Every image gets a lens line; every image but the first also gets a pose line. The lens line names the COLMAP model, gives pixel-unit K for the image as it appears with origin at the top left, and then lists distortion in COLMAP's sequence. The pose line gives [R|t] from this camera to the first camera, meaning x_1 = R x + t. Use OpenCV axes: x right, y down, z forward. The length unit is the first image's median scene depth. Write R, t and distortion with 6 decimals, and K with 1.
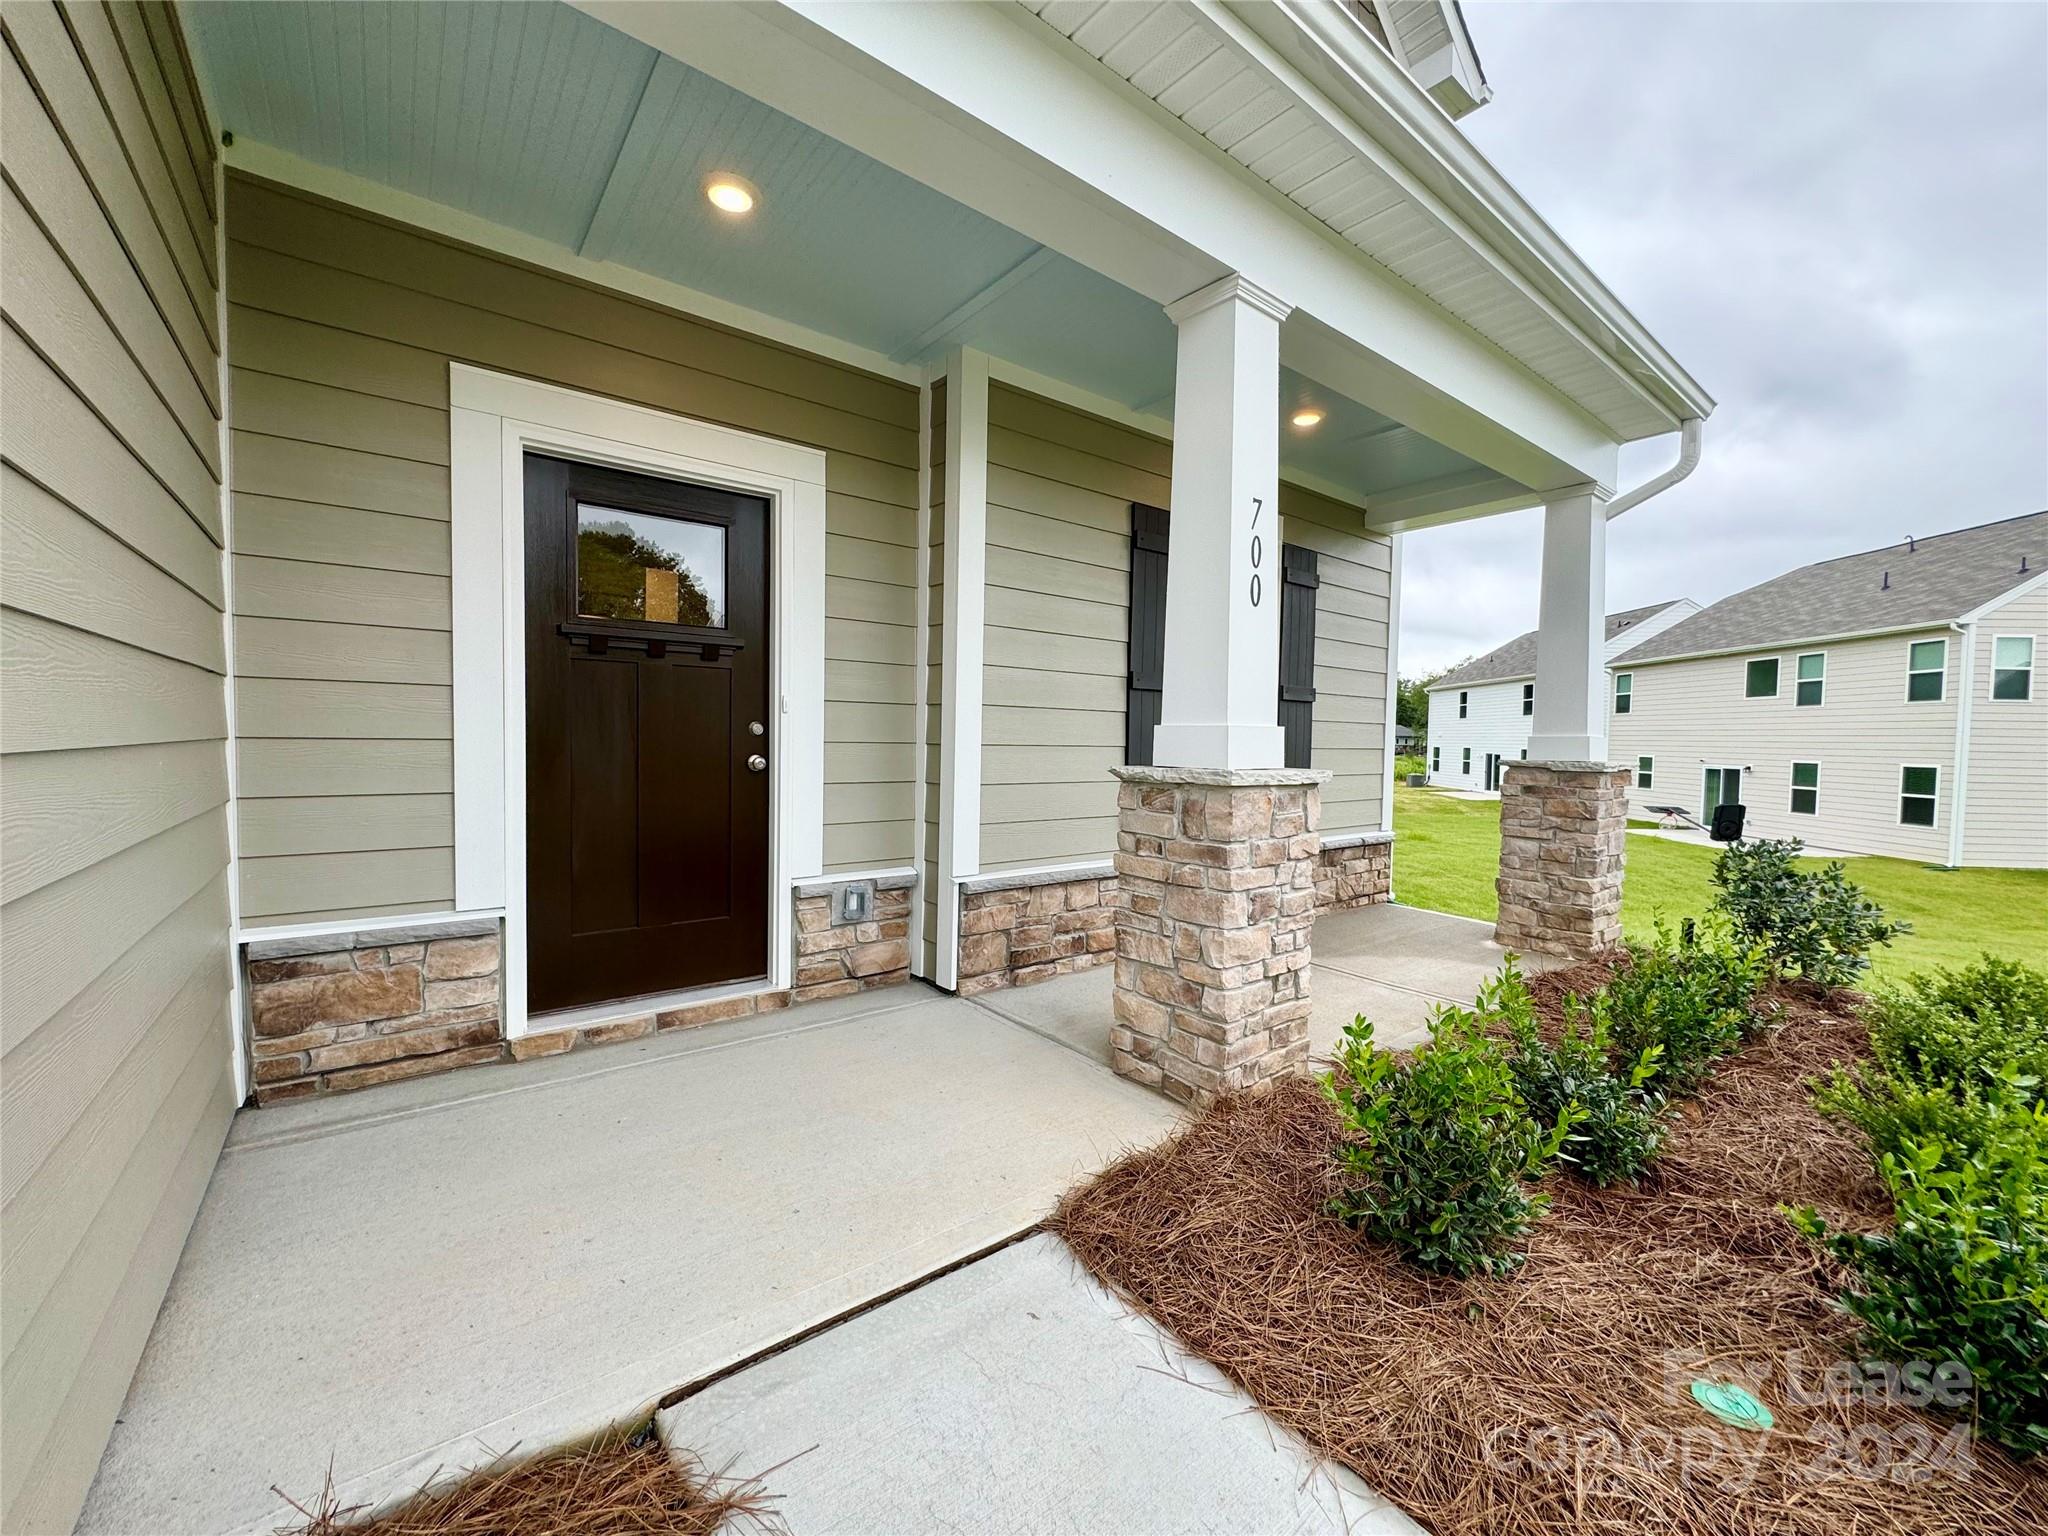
lens RADIAL K [[816.5, 0, 1021.8], [0, 816.5, 768.4], [0, 0, 1]] dist [-0.001141, 0.000350]
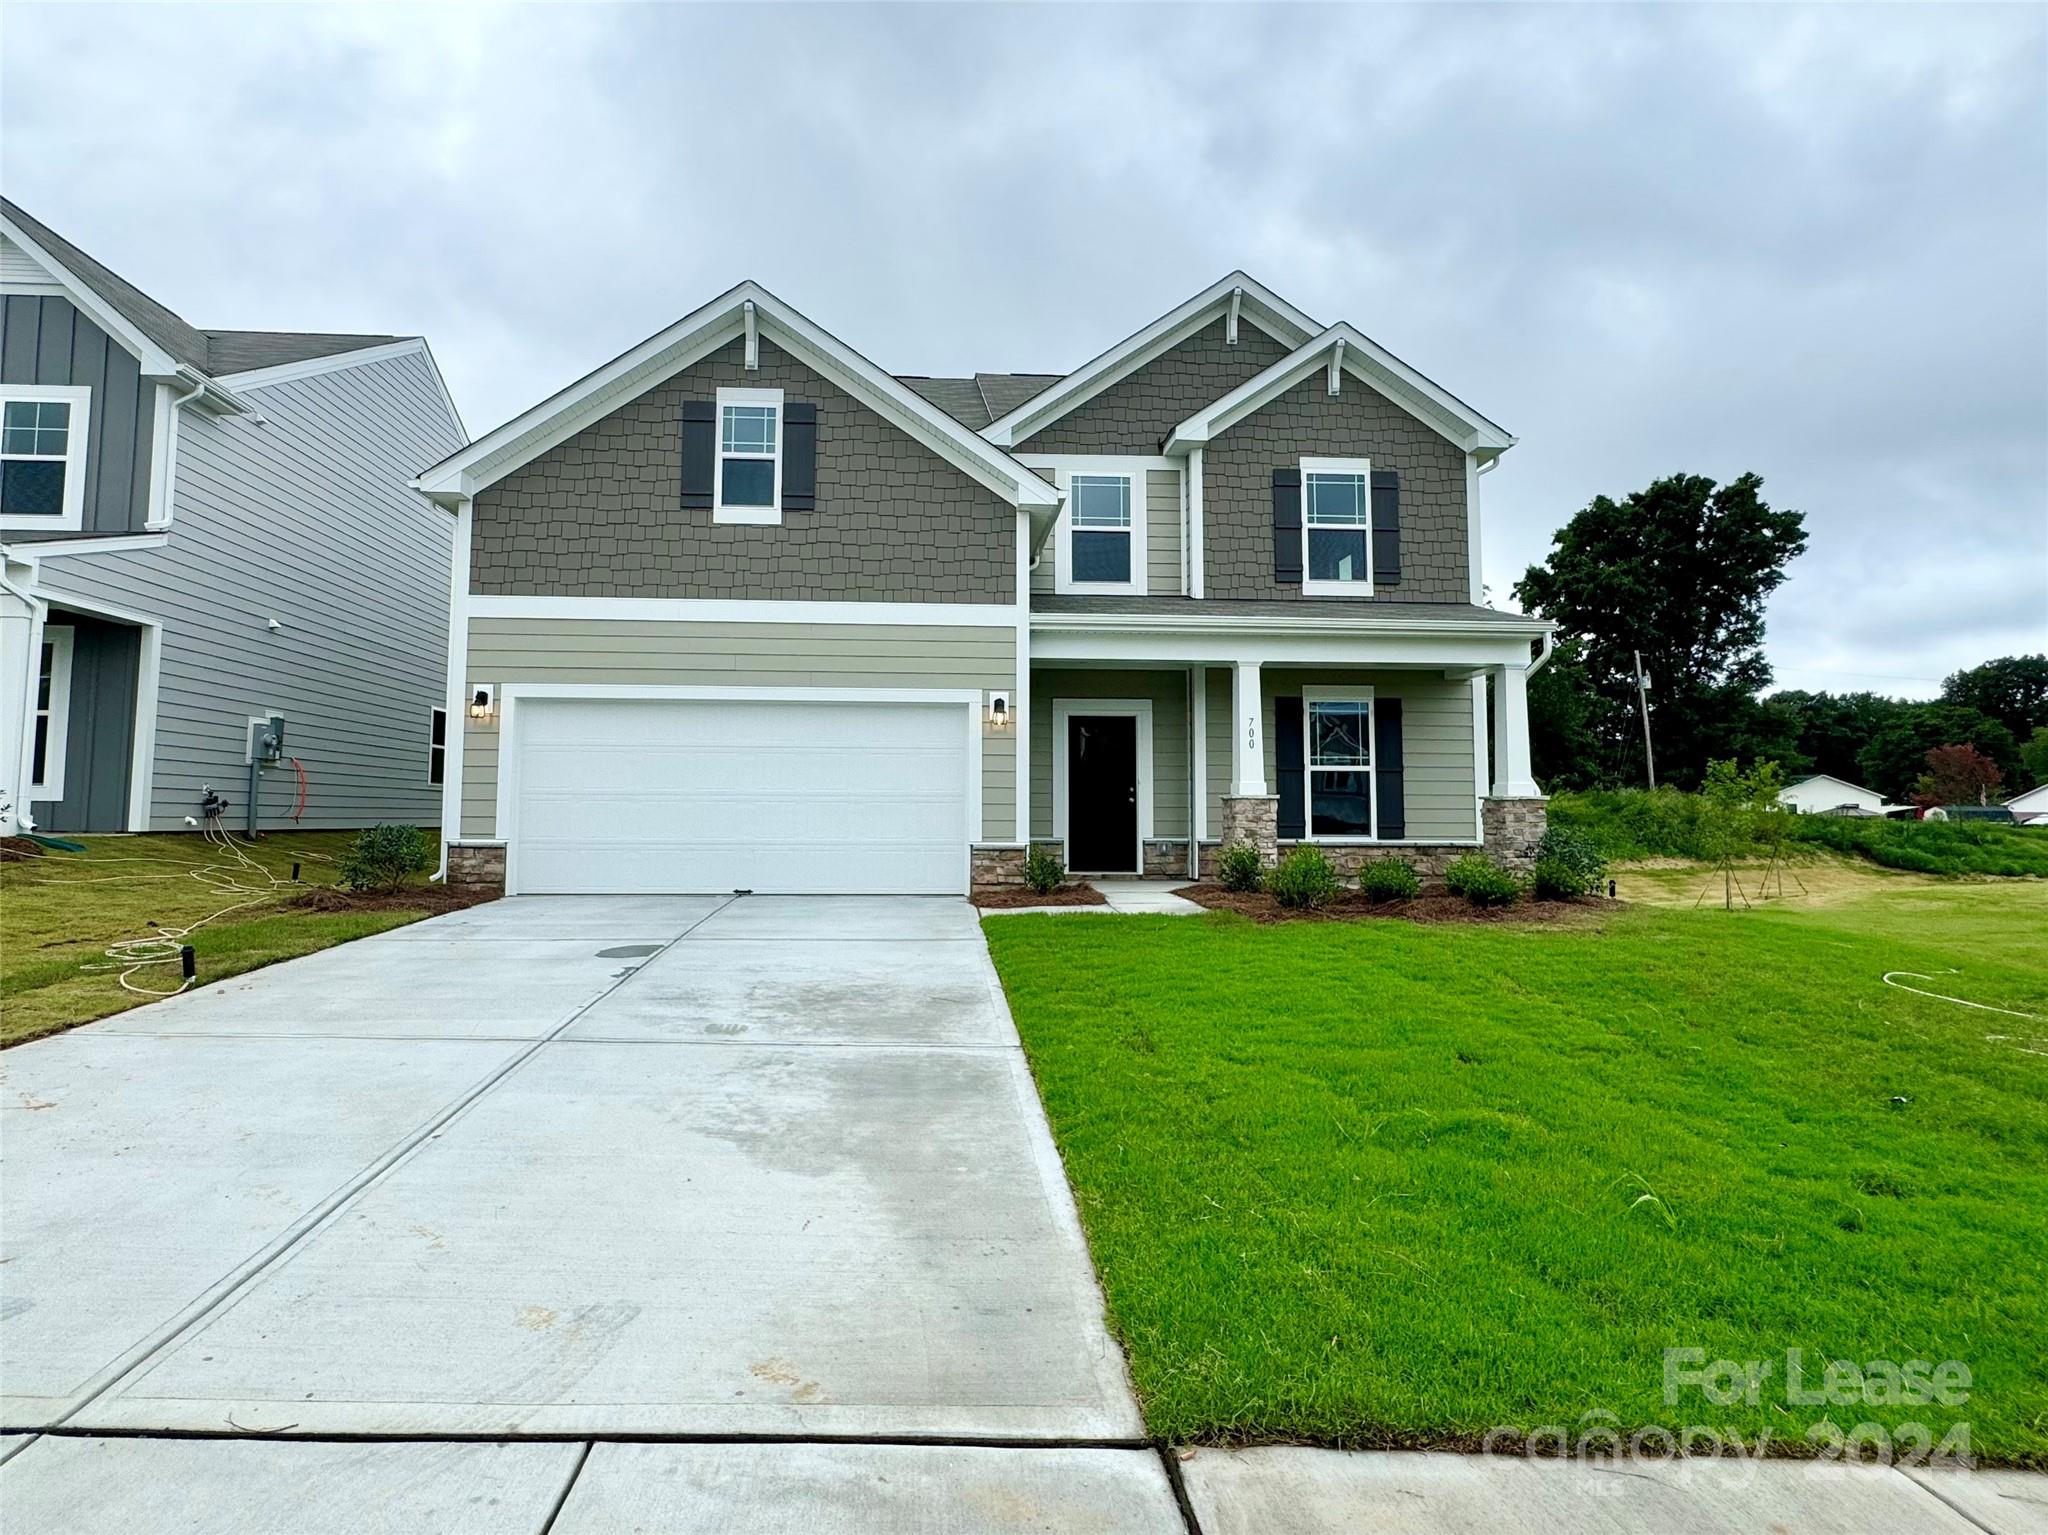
lens RADIAL K [[816.5, 0, 1021.8], [0, 816.5, 767.9], [0, 0, 1]] dist [-0.001141, 0.000350]
pose [[0.841744, -0.044044, -0.538078, 0.989720], [-0.009037, 0.995378, -0.095613, 0.169194], [0.539802, 0.085344, 0.837455, -1.819359]]
